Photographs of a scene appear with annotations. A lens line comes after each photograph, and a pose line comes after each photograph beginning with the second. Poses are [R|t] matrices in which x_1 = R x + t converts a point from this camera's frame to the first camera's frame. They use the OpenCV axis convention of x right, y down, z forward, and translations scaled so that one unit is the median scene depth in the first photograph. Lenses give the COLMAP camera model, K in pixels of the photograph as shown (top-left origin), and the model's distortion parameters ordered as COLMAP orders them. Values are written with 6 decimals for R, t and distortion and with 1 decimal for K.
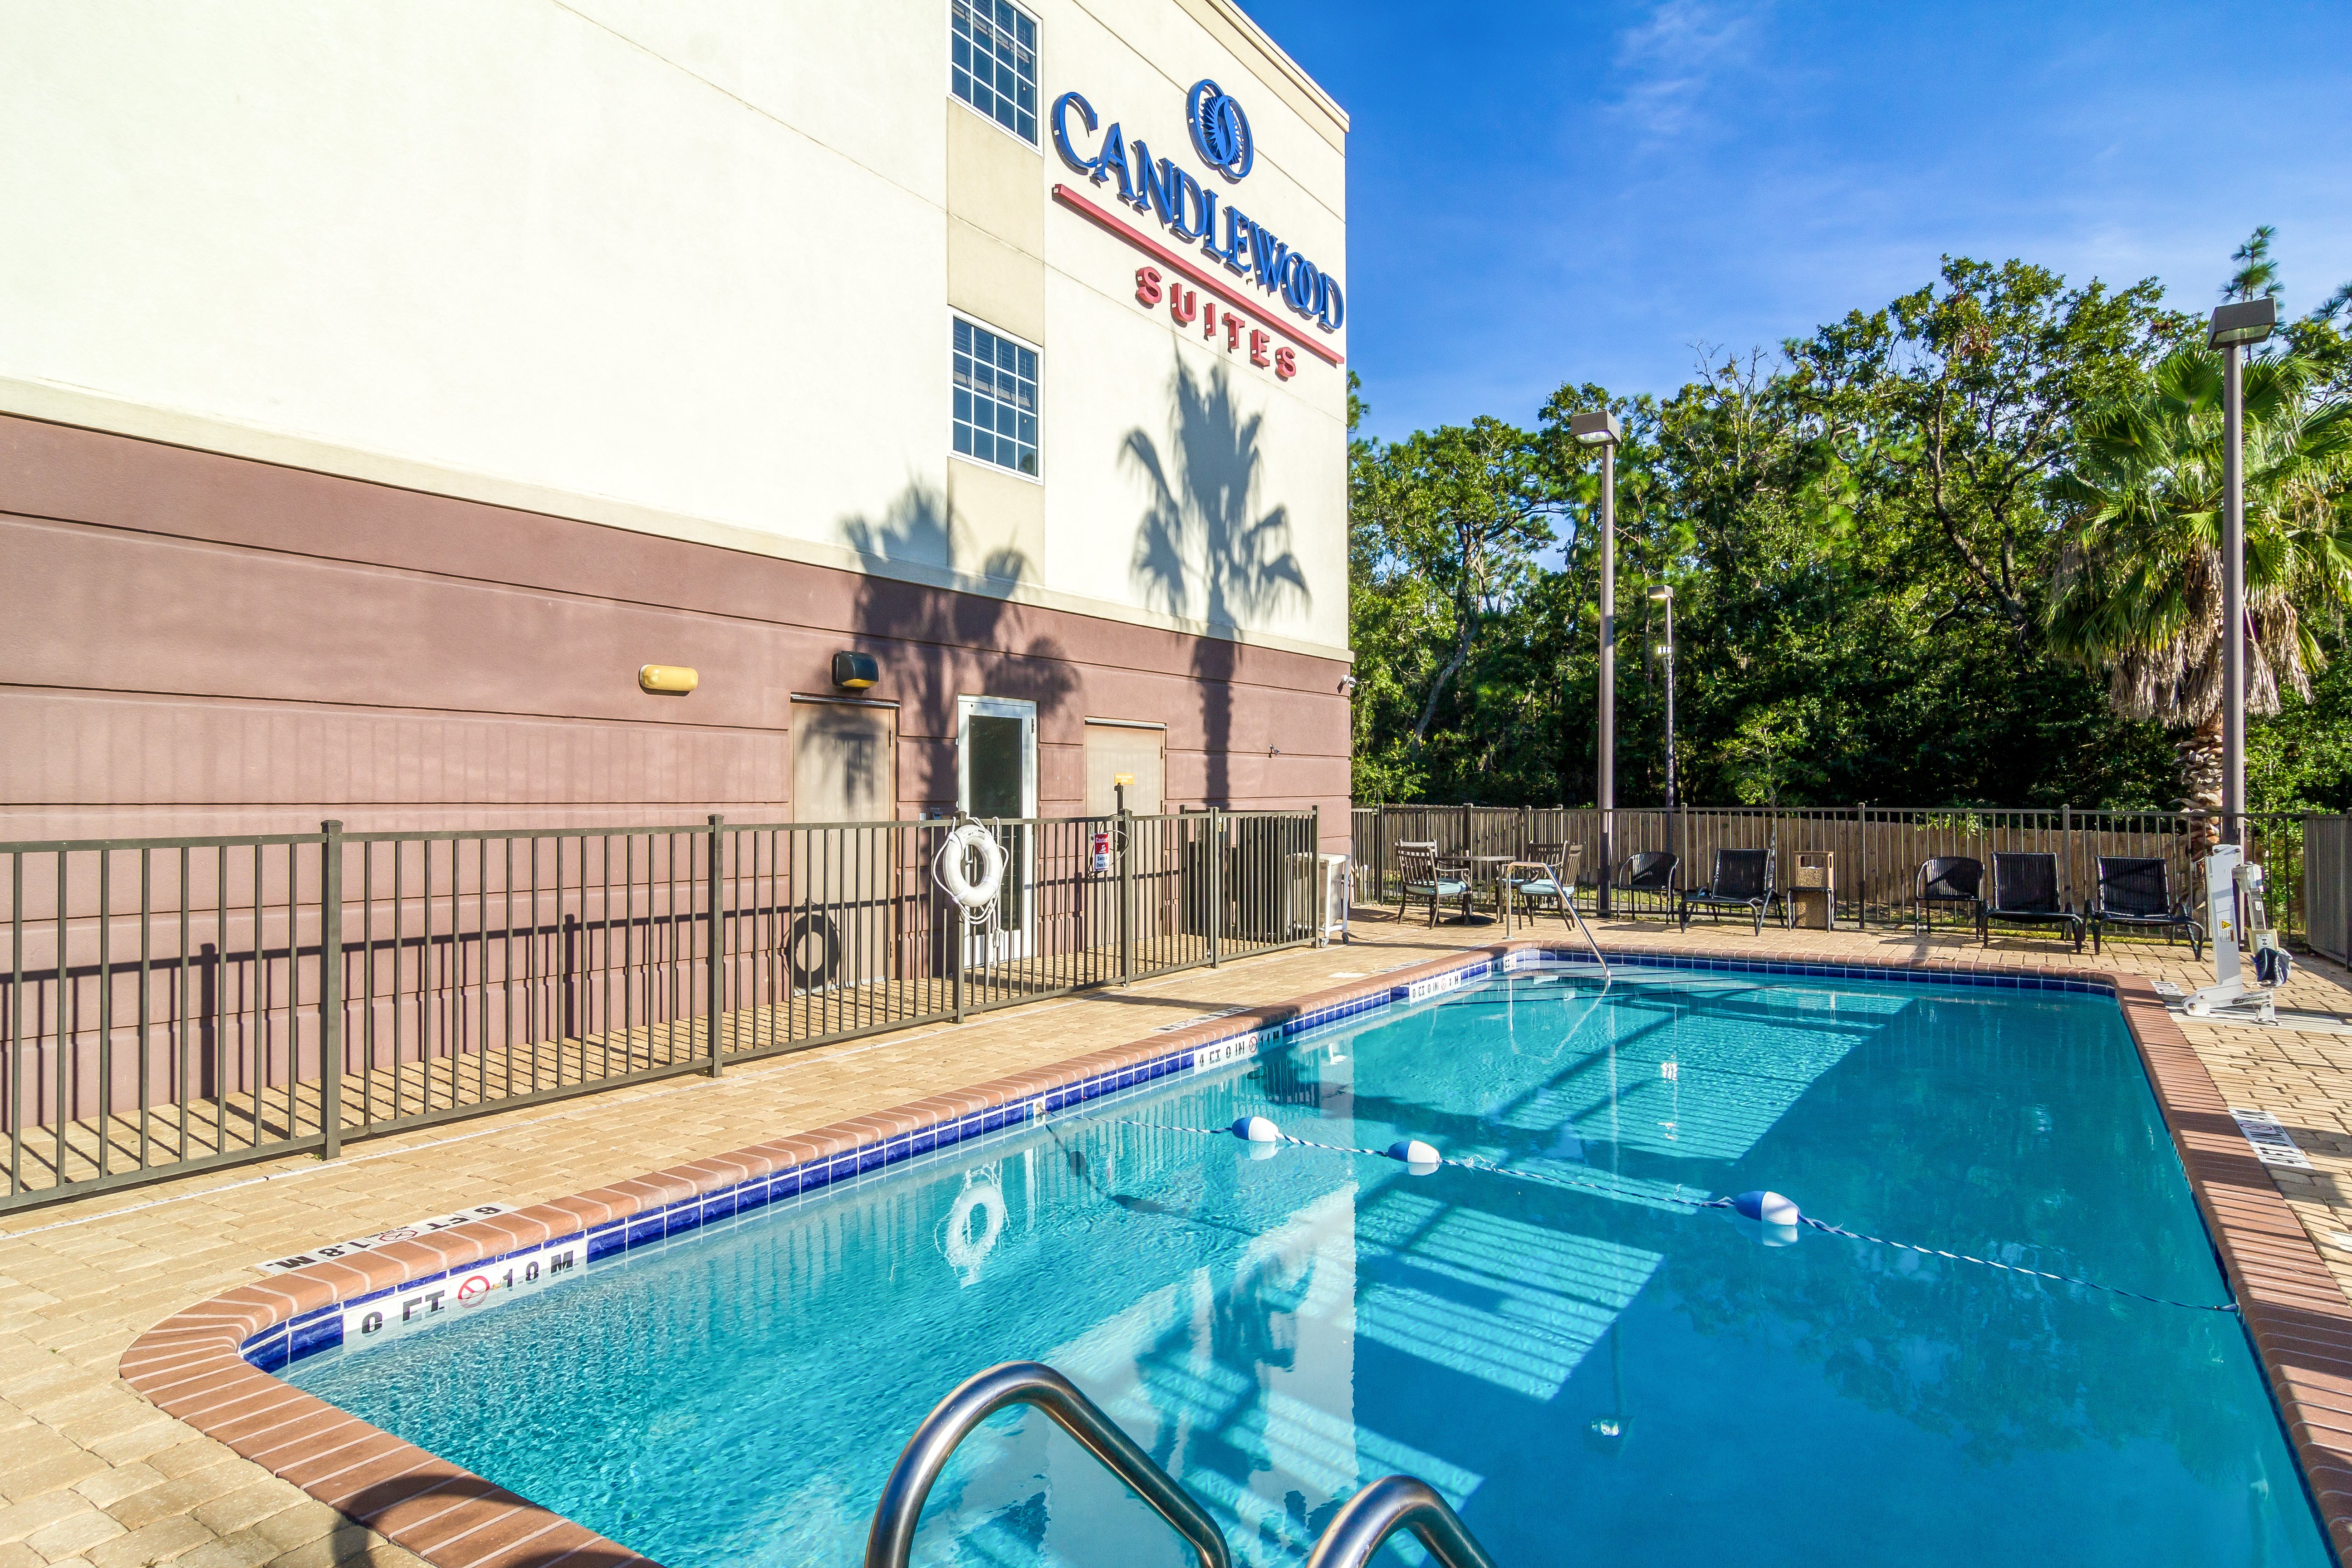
lens RADIAL K [[1359.0, 0, 1188.4], [0, 1359.0, 795.4], [0, 0, 1]] dist [-0.001759, -0.000433]
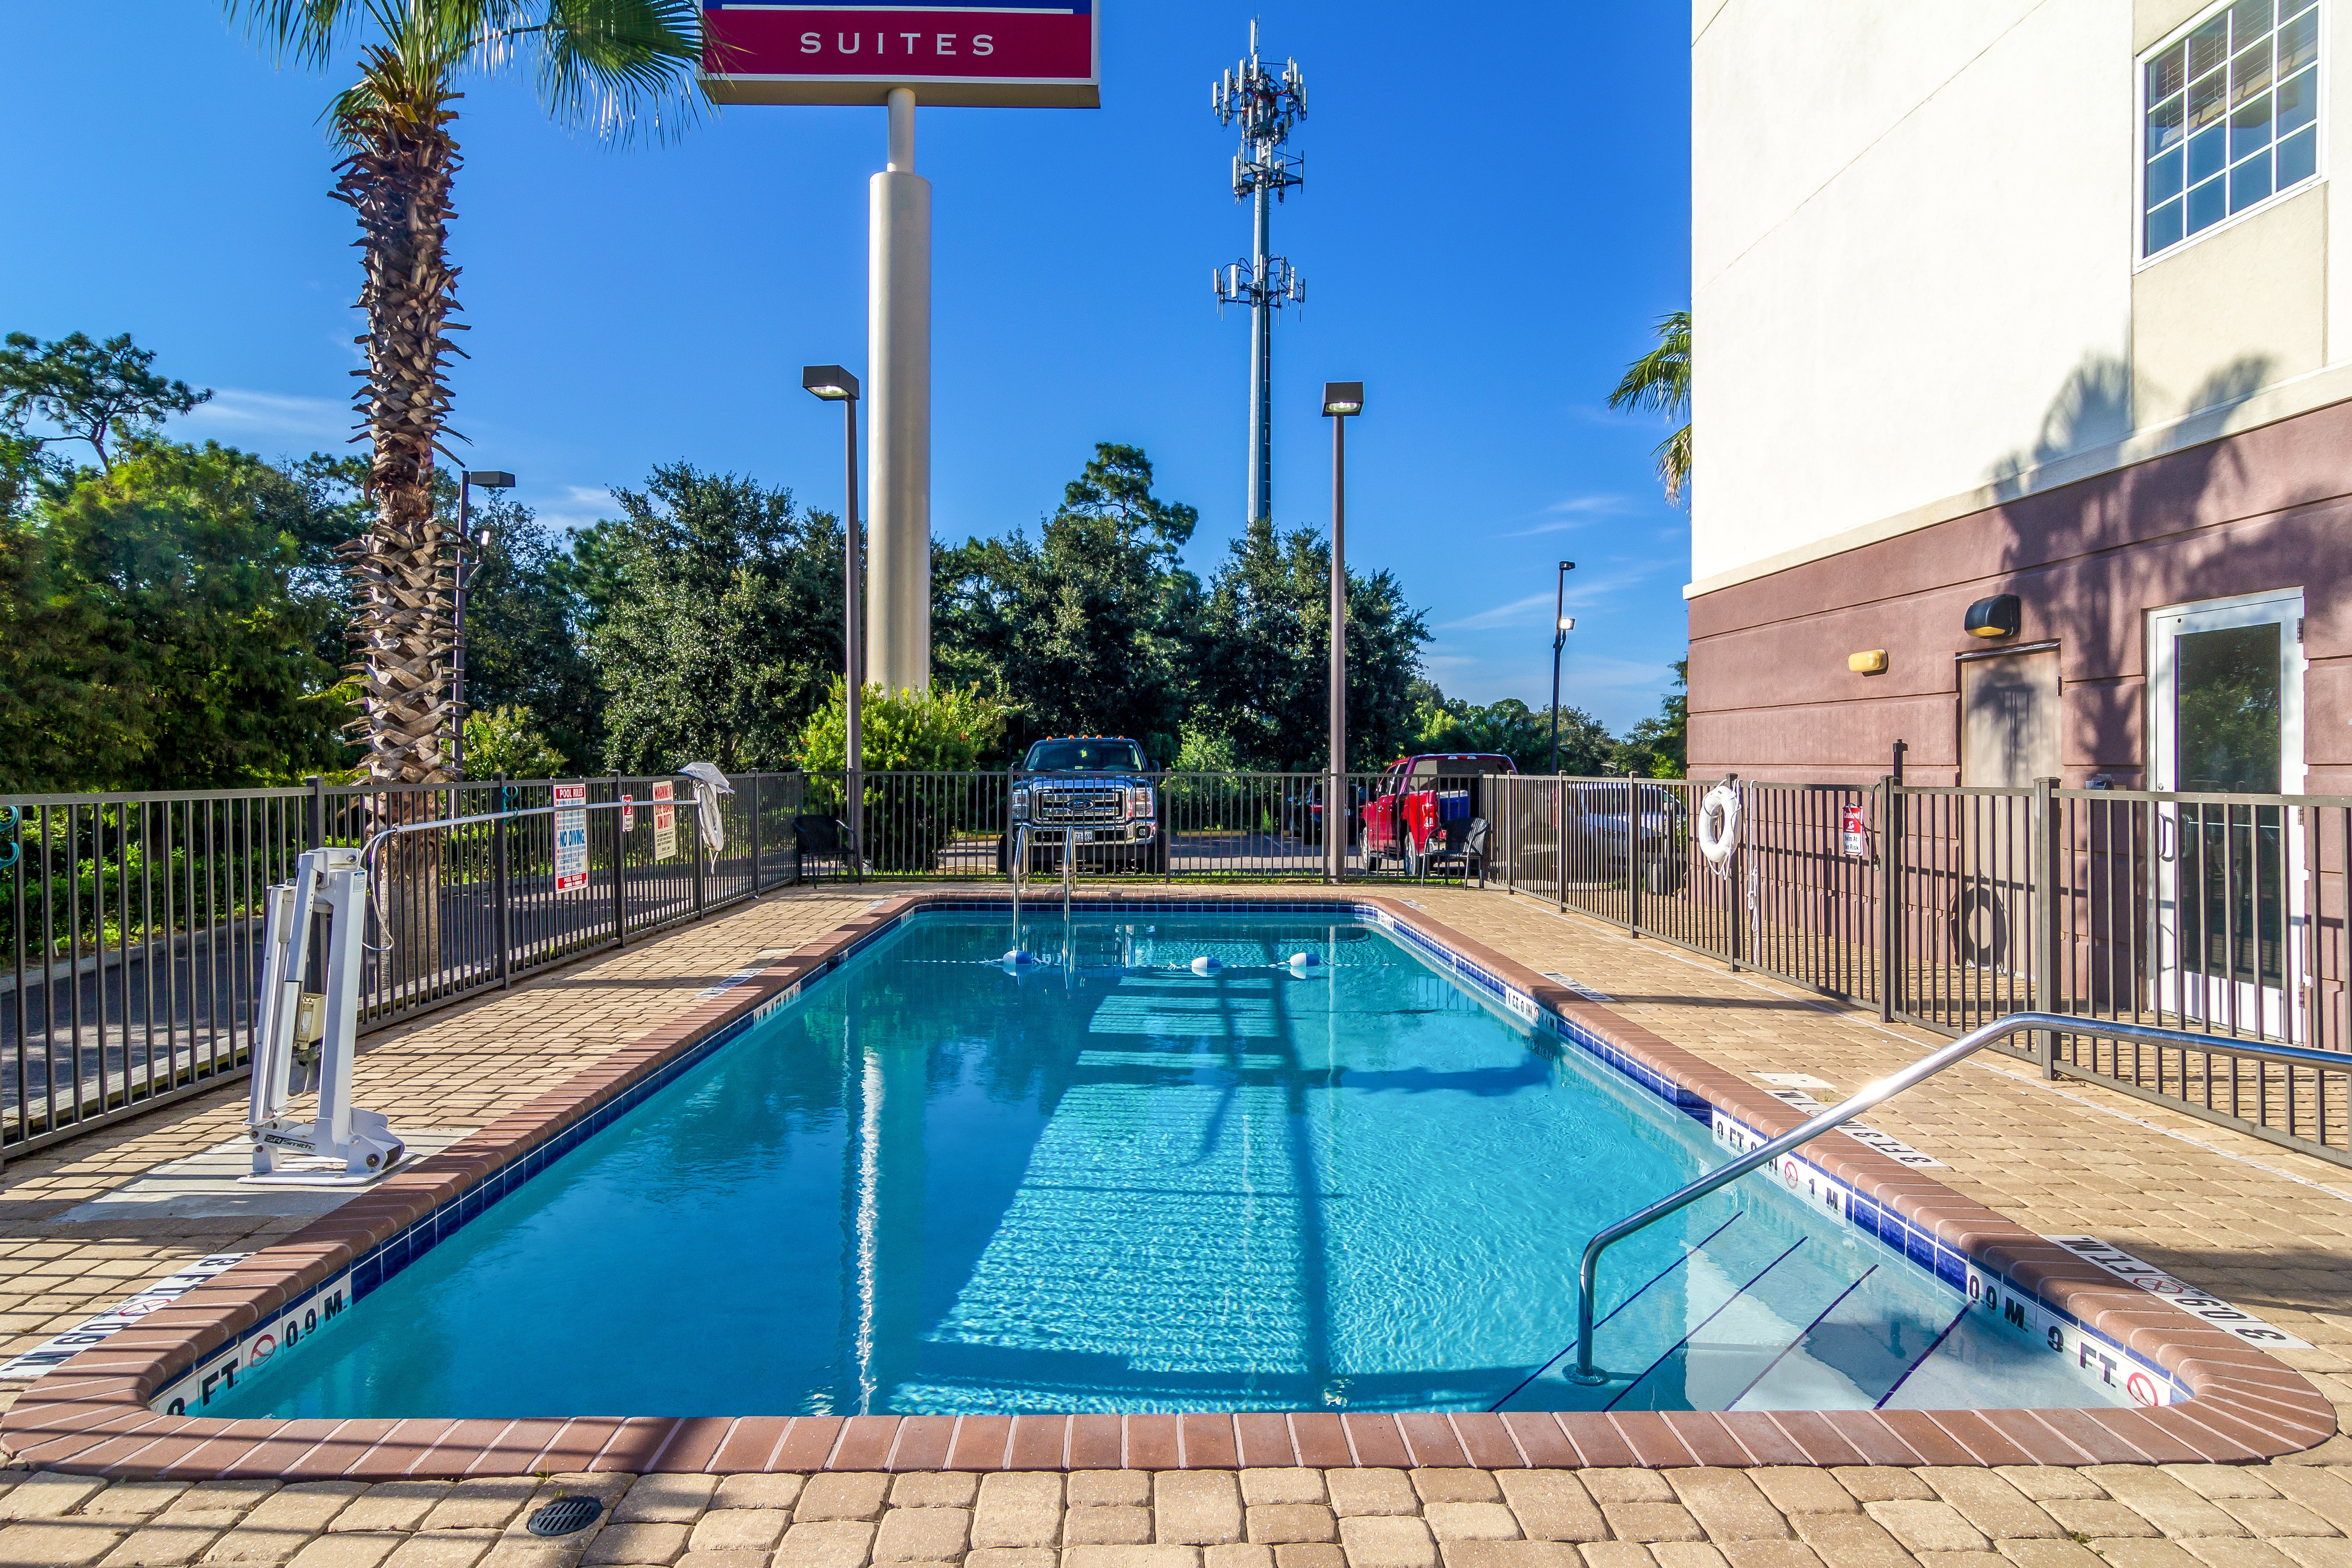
lens RADIAL K [[1359.0, 0, 1175.6], [0, 1359.0, 776.1], [0, 0, 1]] dist [-0.001759, -0.000433]
pose [[-0.812979, 0.003752, -0.582281, 0.394146], [-0.000554, 0.999974, 0.007216, 0.003175], [0.582293, 0.006189, -0.812956, 0.798699]]
